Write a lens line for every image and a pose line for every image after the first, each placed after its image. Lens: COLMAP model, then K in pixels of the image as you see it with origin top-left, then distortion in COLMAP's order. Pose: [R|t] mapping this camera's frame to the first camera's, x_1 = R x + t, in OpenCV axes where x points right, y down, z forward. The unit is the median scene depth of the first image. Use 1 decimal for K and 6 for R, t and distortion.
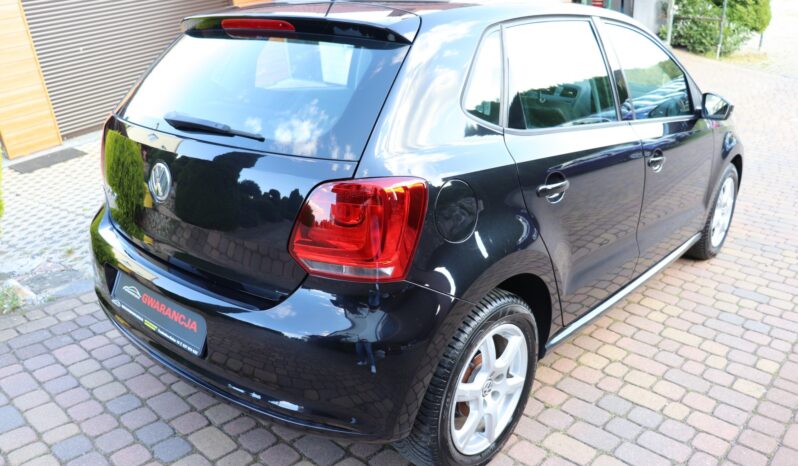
lens RADIAL K [[658.8, 0, 401.1], [0, 658.8, 230.0], [0, 0, 1]] dist [-0.173030, 0.143786]
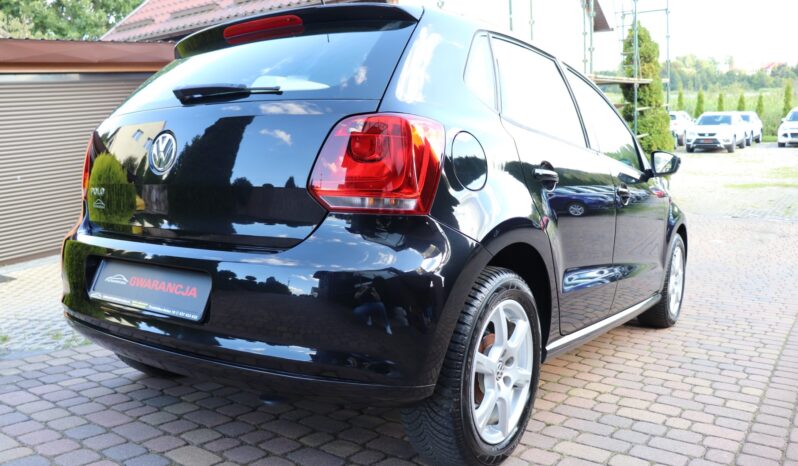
lens RADIAL K [[658.8, 0, 397.7], [0, 658.8, 231.7], [0, 0, 1]] dist [-0.173030, 0.143786]
pose [[0.993362, -0.001360, 0.115021, -0.115152], [0.031754, 0.964319, -0.262833, 0.269720], [-0.110559, 0.264741, 0.957961, 0.045607]]
